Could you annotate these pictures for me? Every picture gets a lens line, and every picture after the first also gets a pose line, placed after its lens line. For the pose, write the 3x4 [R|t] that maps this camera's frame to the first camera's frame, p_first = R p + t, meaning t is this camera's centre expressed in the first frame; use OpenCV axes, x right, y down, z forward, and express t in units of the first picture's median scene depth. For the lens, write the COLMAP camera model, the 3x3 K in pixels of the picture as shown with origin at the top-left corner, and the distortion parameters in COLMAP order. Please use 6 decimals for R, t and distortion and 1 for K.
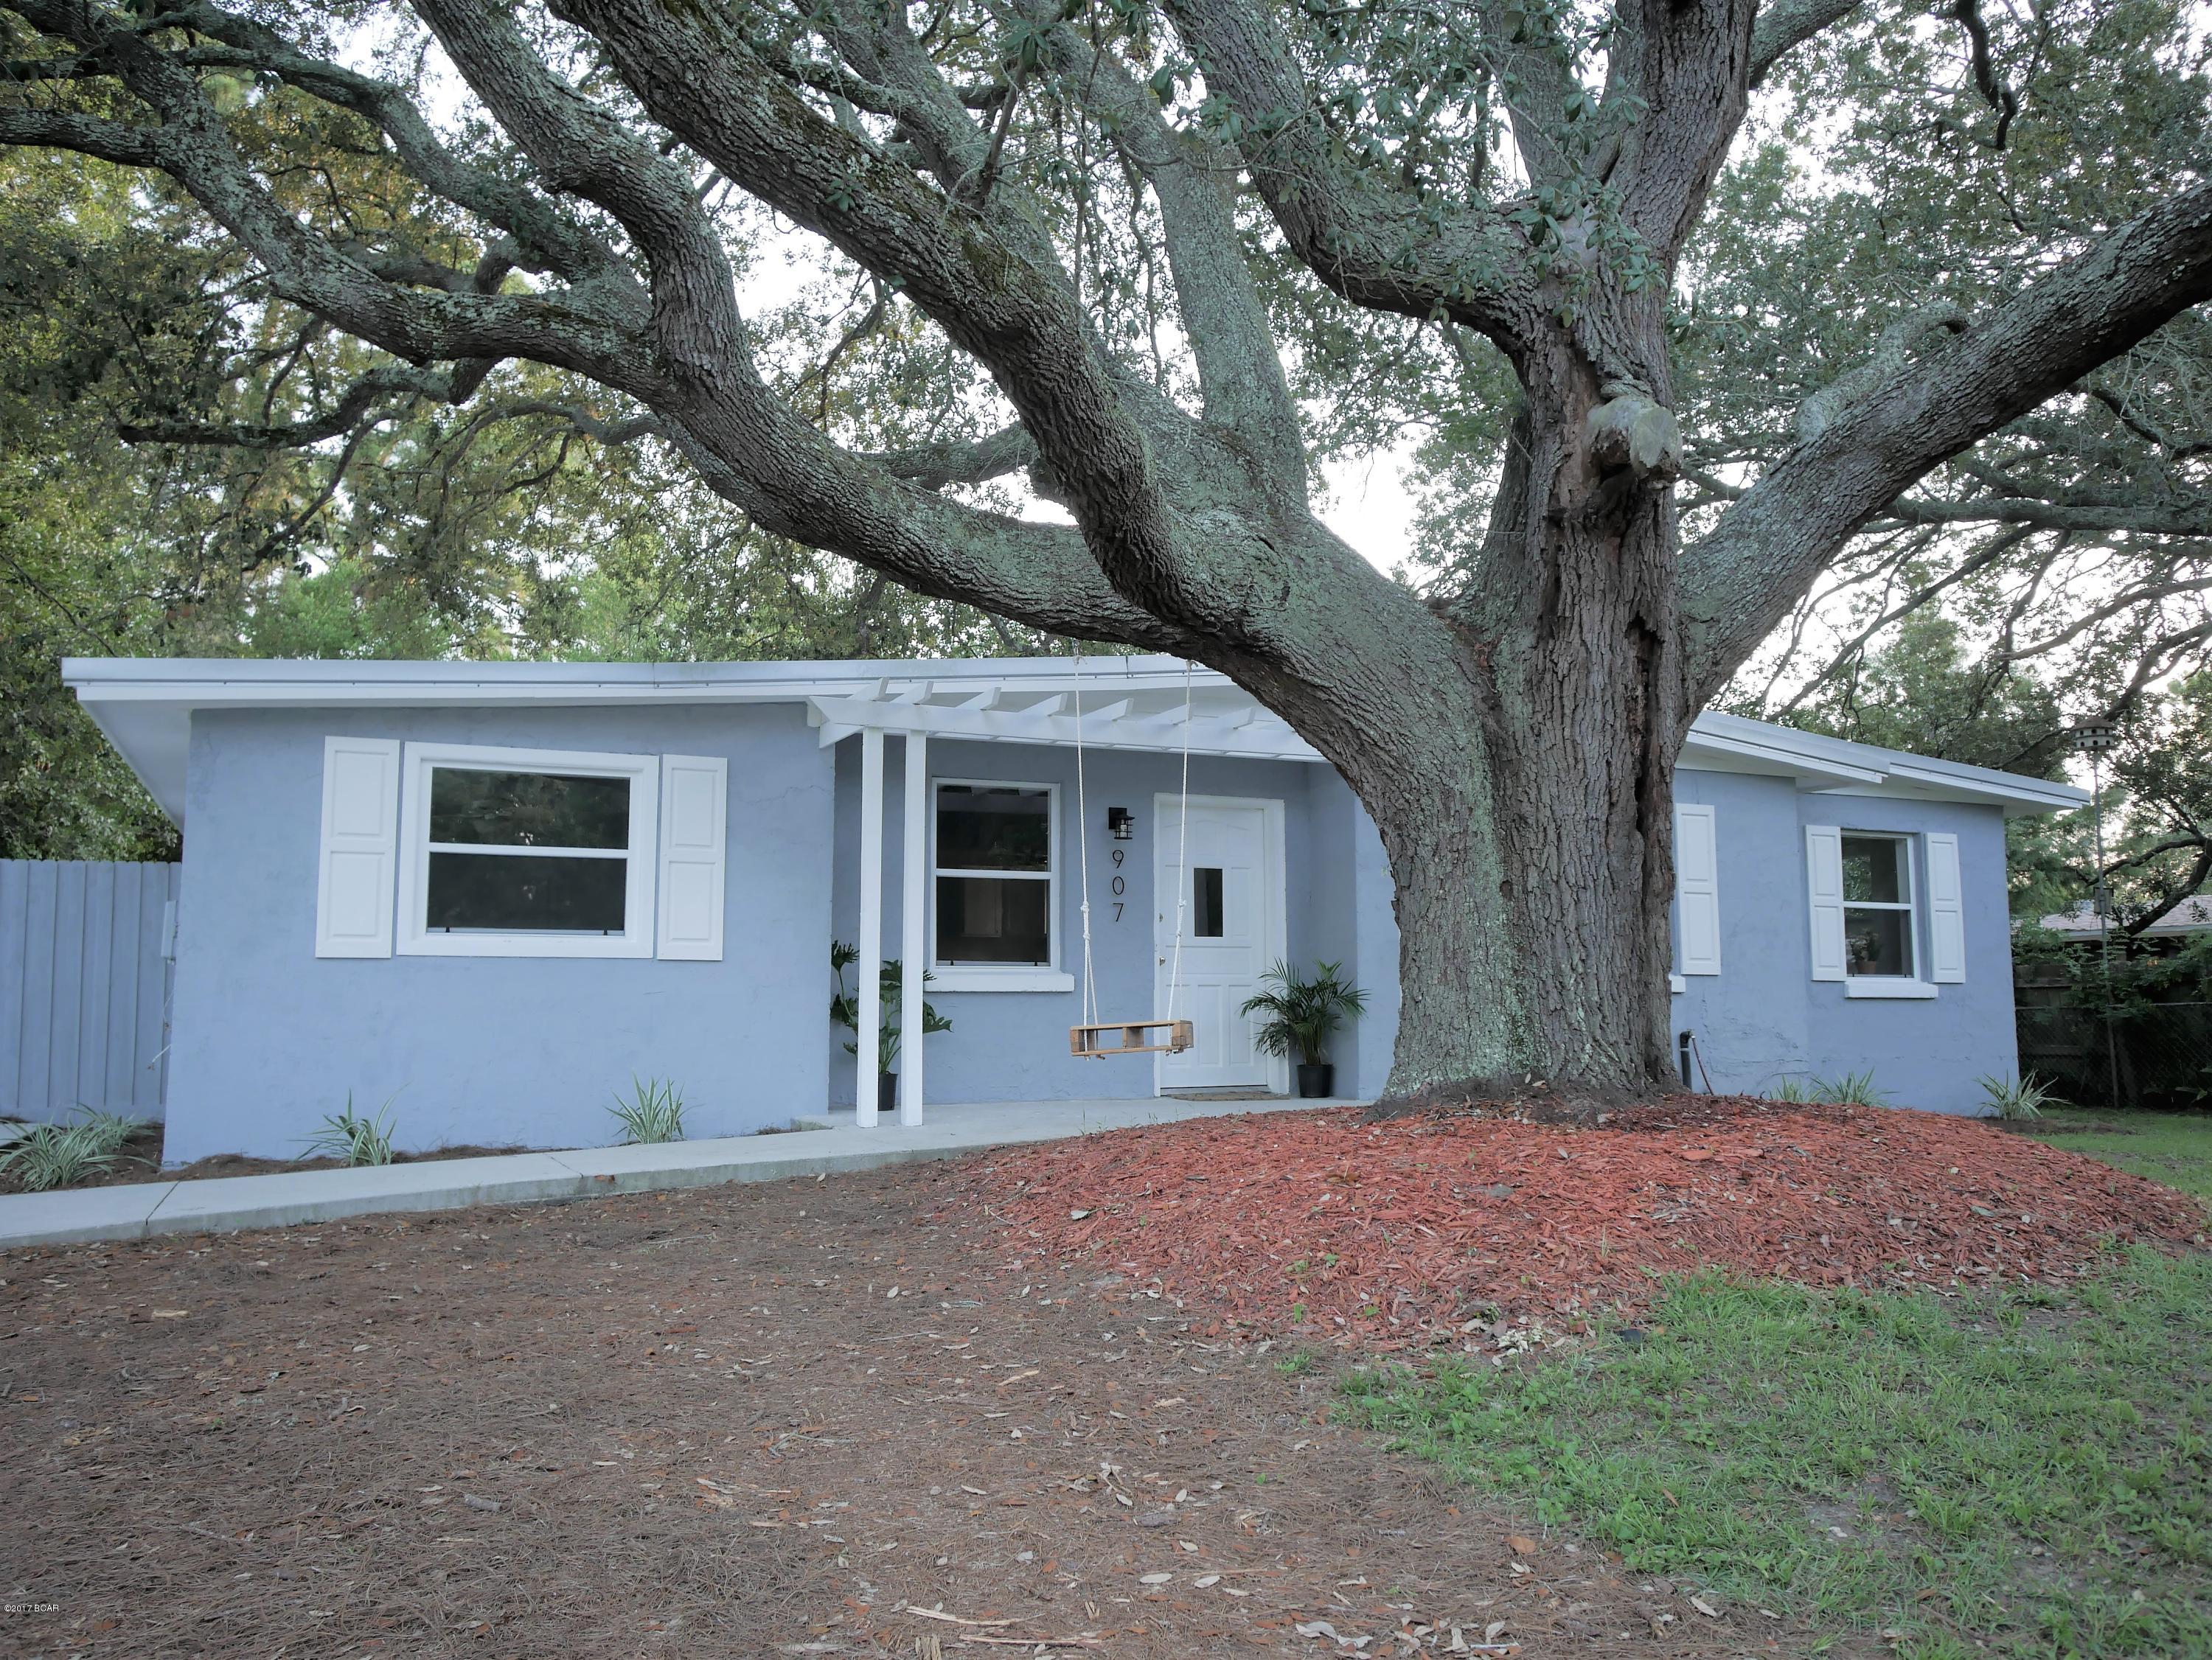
lens RADIAL K [[1722.5, 0, 1110.8], [0, 1722.5, 828.9], [0, 0, 1]] dist [0.006137, 0.013462]
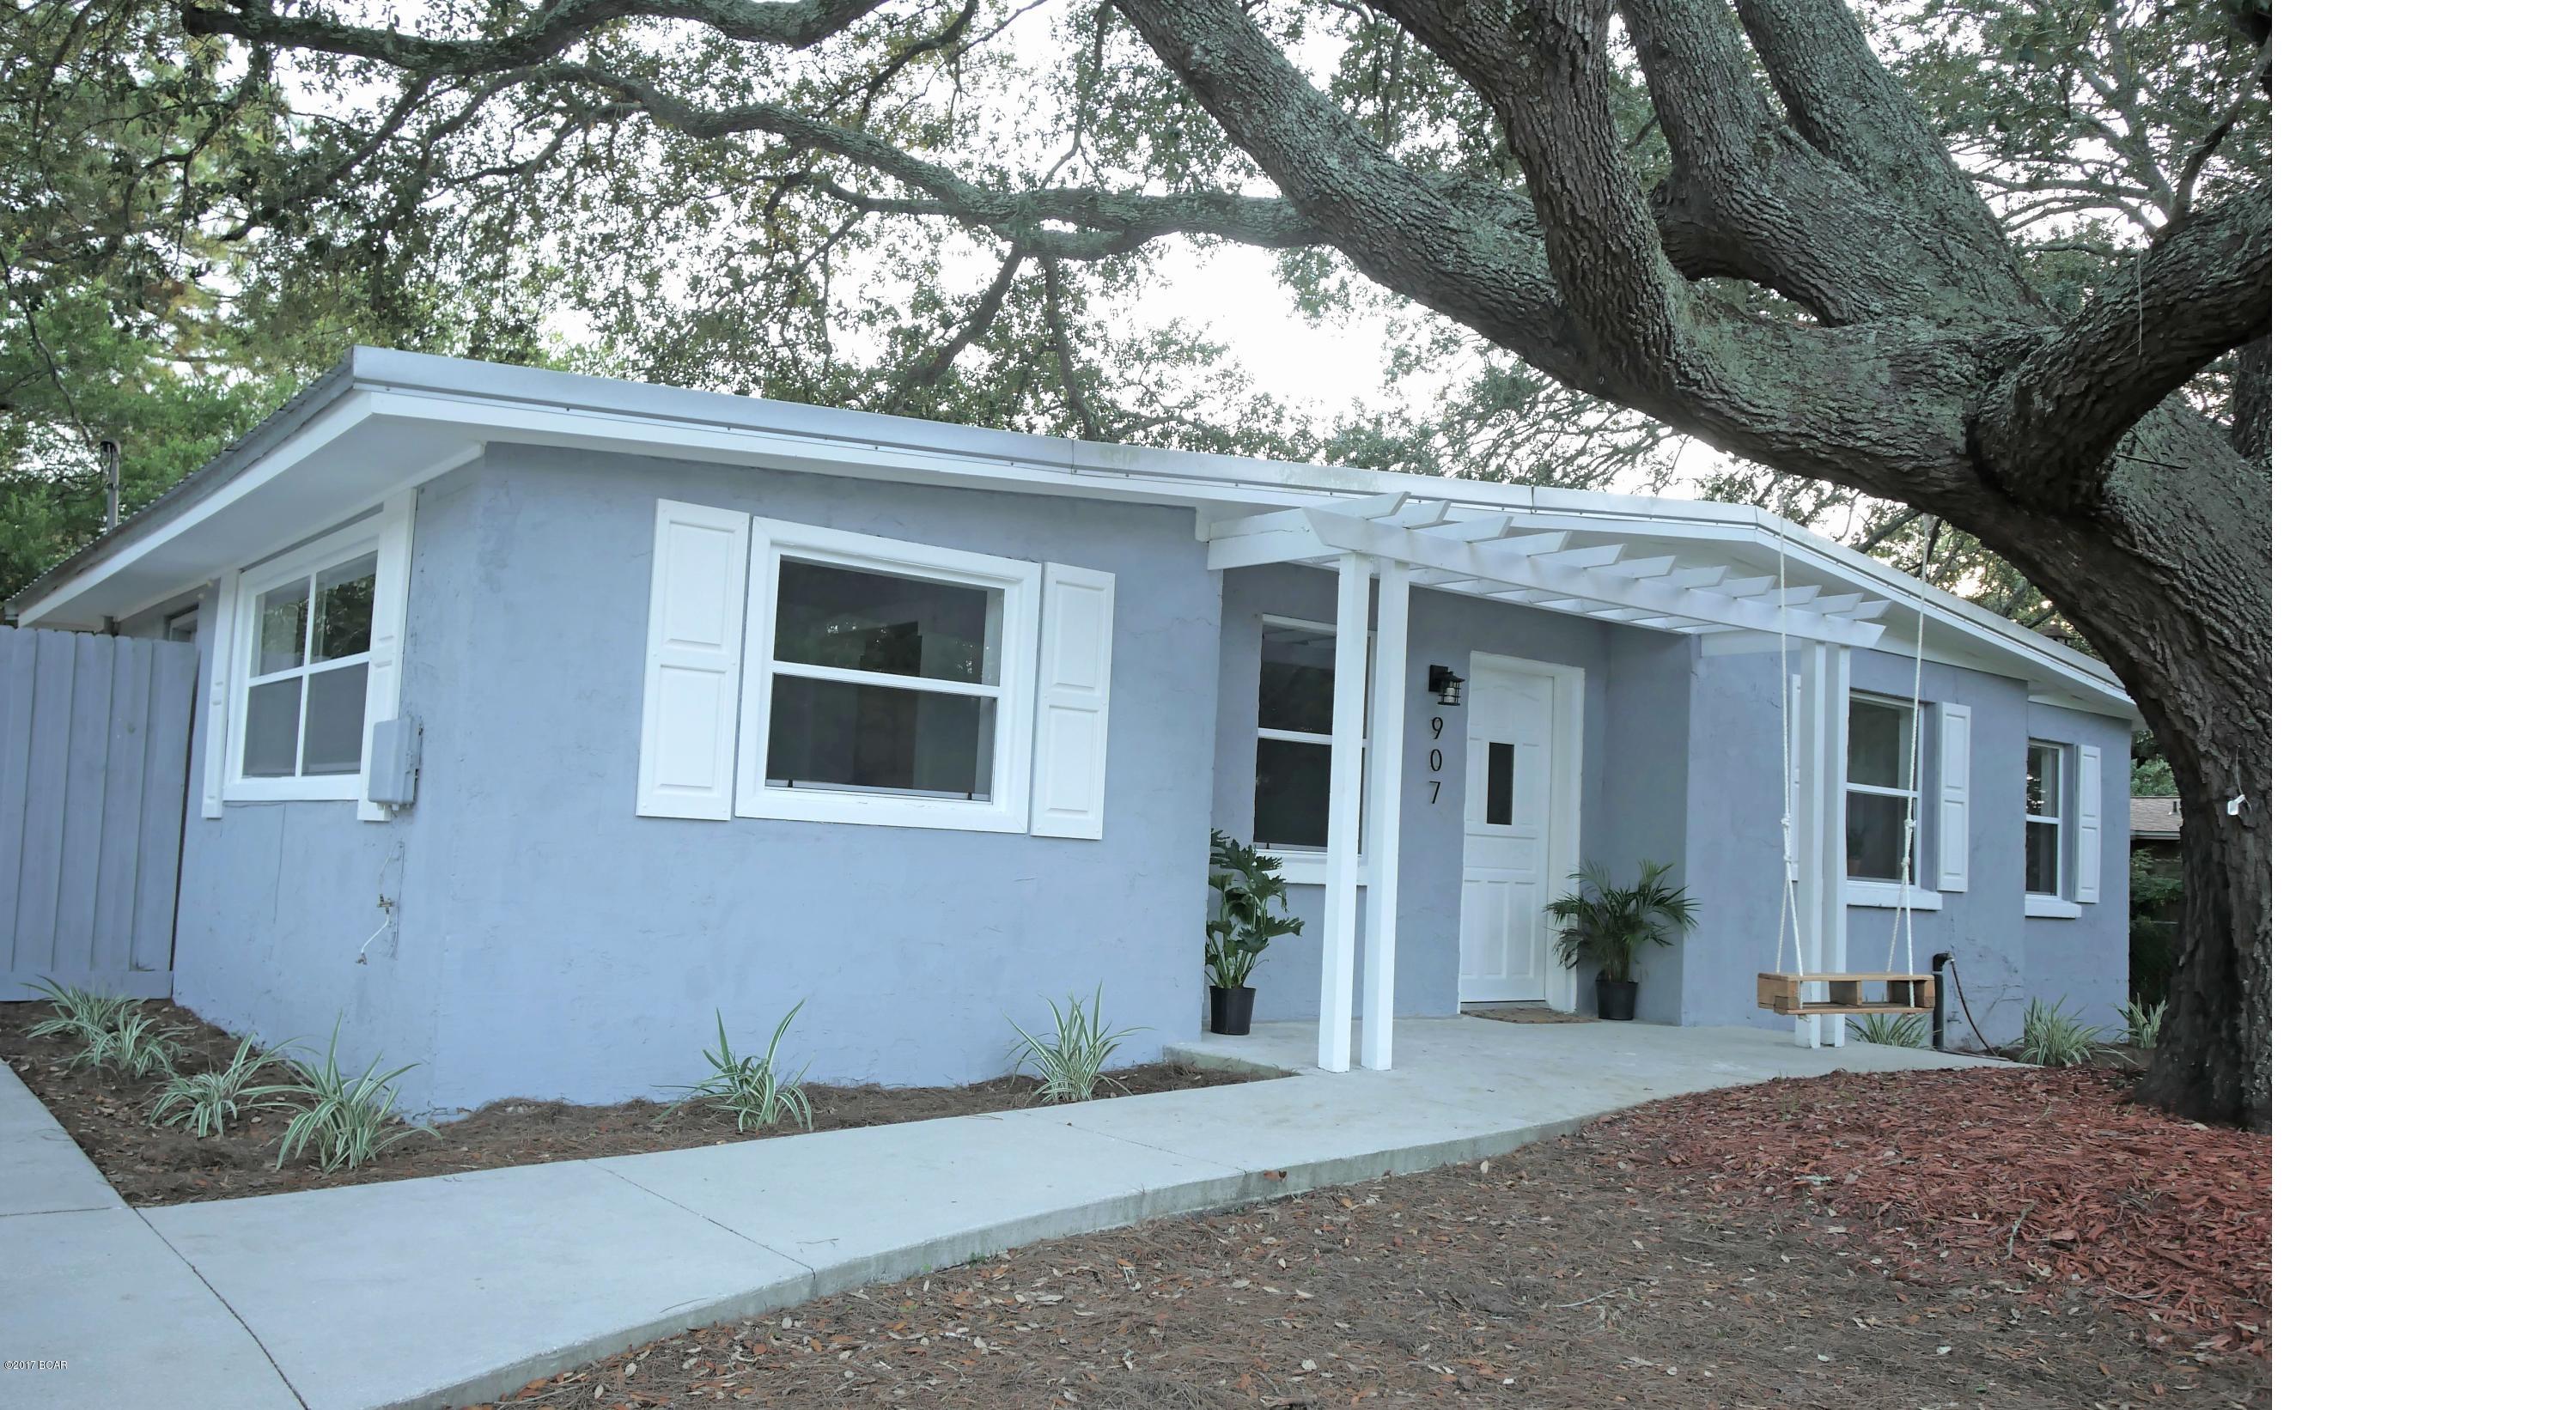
lens RADIAL K [[1795.8, 0, 1120.8], [0, 1795.8, 730.8], [0, 0, 1]] dist [0.008829, 0.010714]
pose [[0.971291, 0.066861, 0.228304, -0.522197], [-0.076917, 0.996408, 0.035427, -0.000577], [-0.225115, -0.051970, 0.972945, 0.298454]]
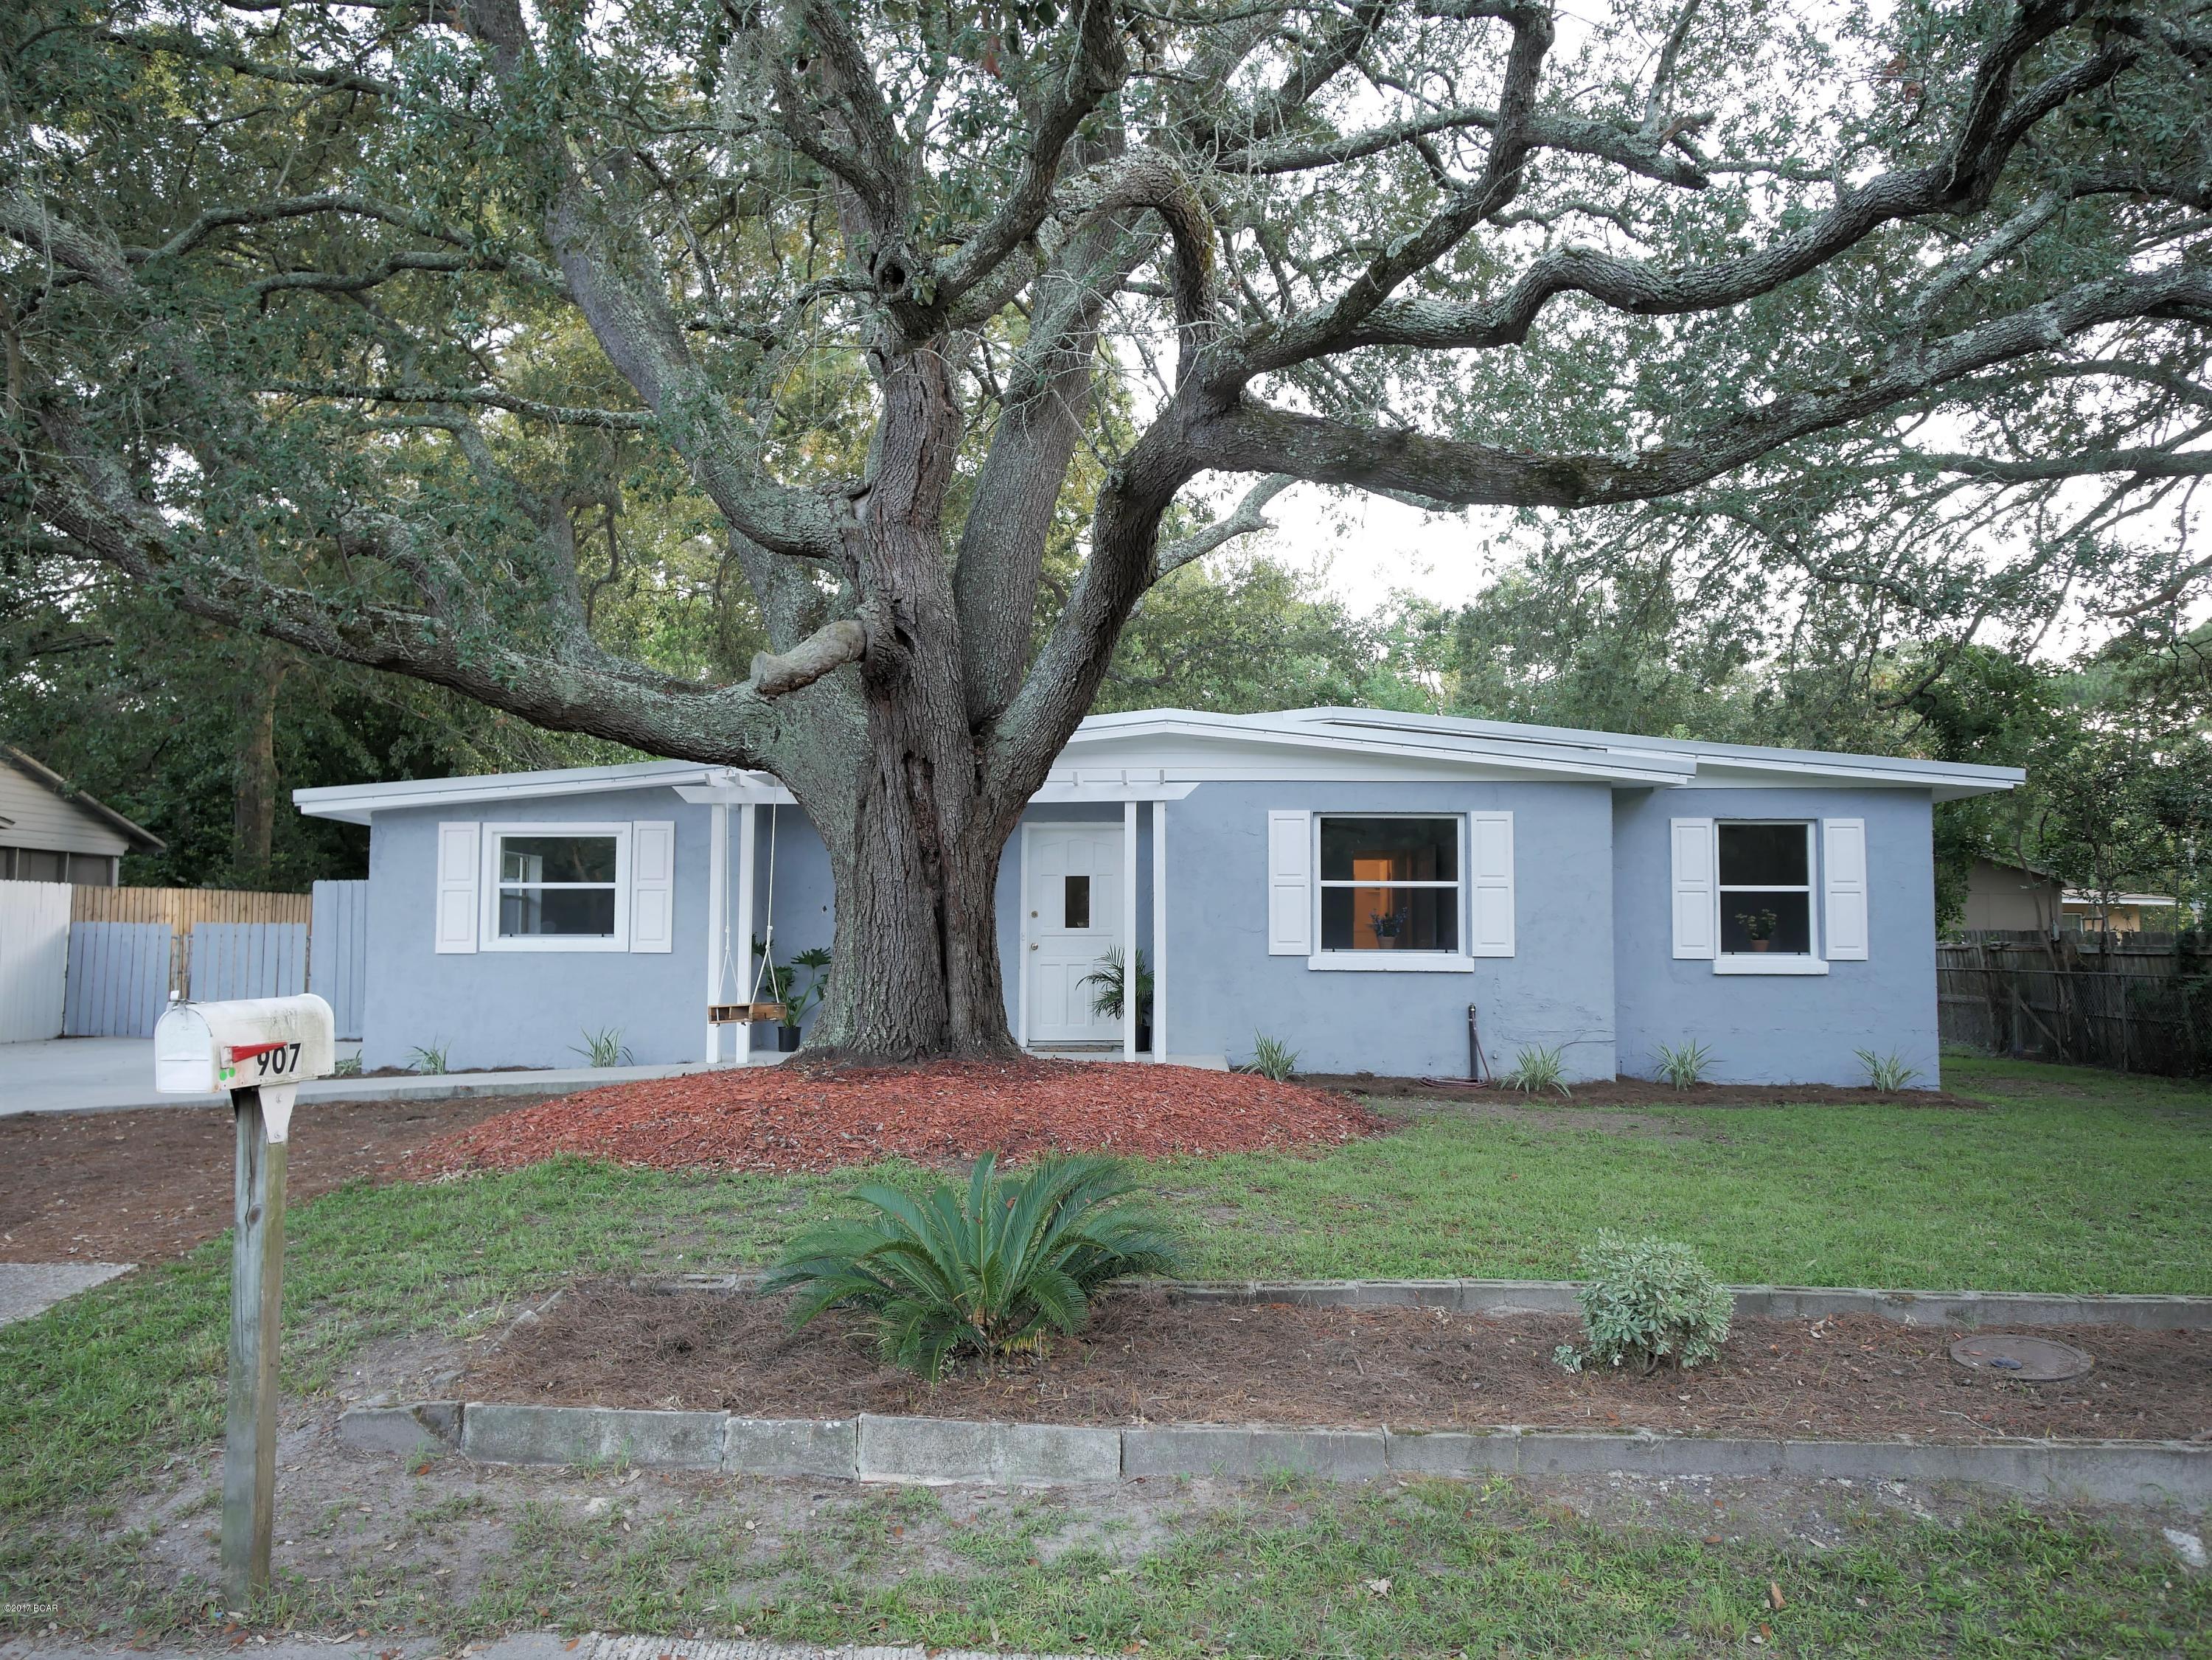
lens RADIAL K [[1722.5, 0, 1108.6], [0, 1722.5, 832.9], [0, 0, 1]] dist [0.006137, 0.013462]
pose [[0.898868, -0.024944, -0.437509, 1.054438], [0.043995, 0.998471, 0.033462, -0.085935], [0.436005, -0.049326, 0.898591, -0.281882]]
